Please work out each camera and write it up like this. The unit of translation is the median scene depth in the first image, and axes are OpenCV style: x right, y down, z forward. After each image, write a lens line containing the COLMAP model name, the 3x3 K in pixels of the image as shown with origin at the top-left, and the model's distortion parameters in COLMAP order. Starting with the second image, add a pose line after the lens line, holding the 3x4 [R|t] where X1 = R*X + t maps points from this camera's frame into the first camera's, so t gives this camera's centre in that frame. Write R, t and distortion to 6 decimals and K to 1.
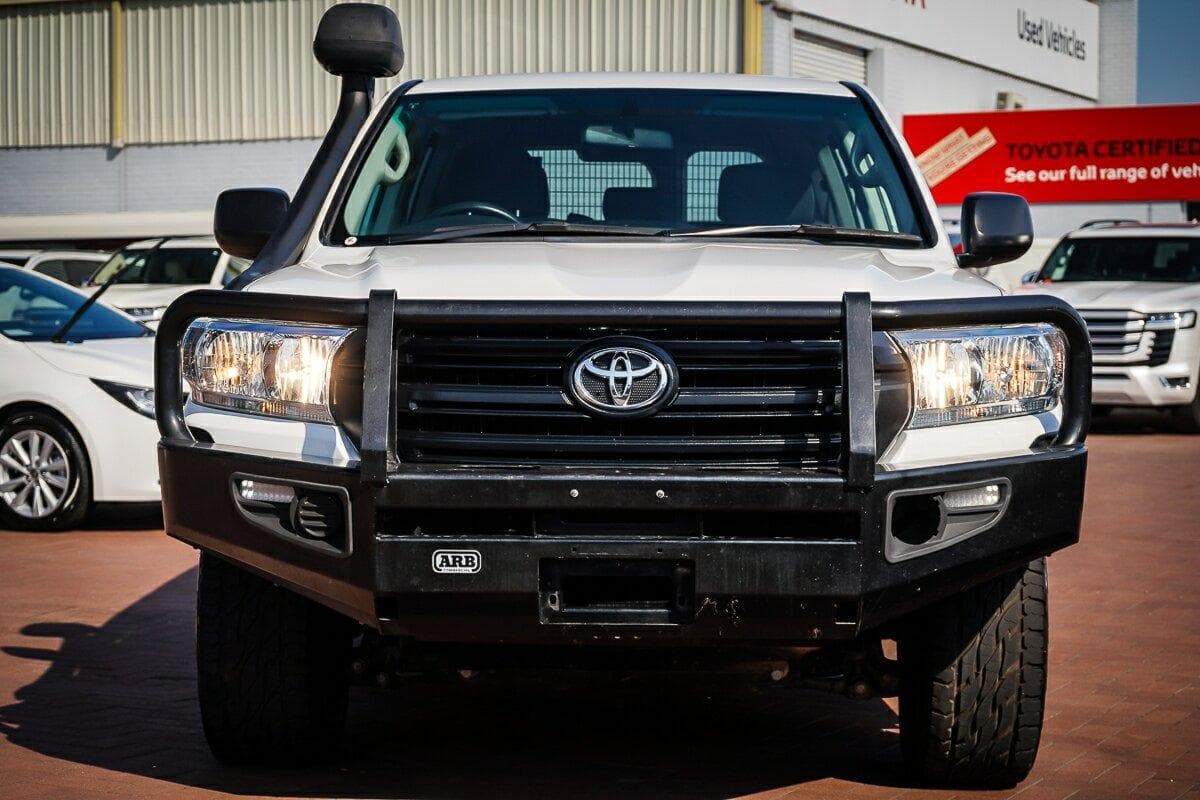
lens RADIAL K [[2190.3, 0, 599.7], [0, 2190.3, 403.5], [0, 0, 1]] dist [-0.002200, 0.000000]
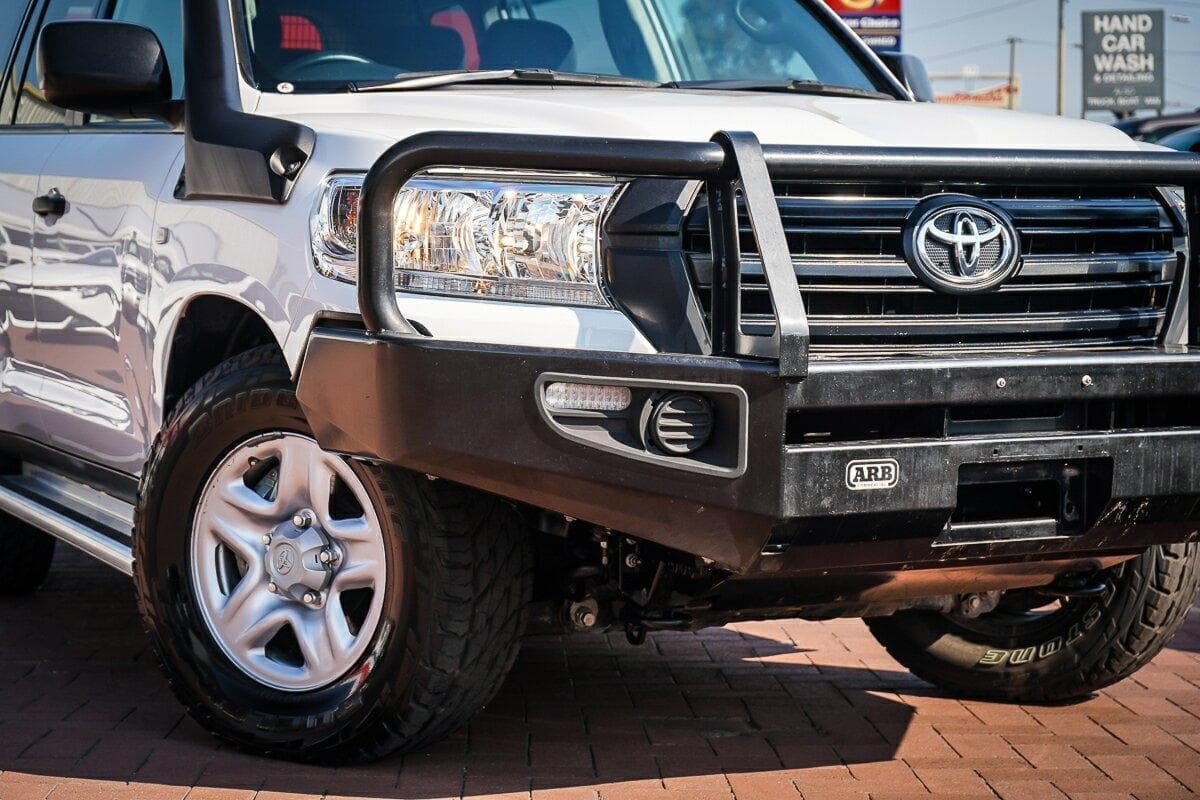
lens RADIAL K [[2190.3, 0, 604.1], [0, 2190.3, 400.9], [0, 0, 1]] dist [-0.002200, 0.000000]
pose [[0.886827, -0.035807, 0.460712, -0.504785], [0.020572, 0.999064, 0.038050, 0.013605], [-0.461643, -0.024266, 0.886734, 0.340209]]
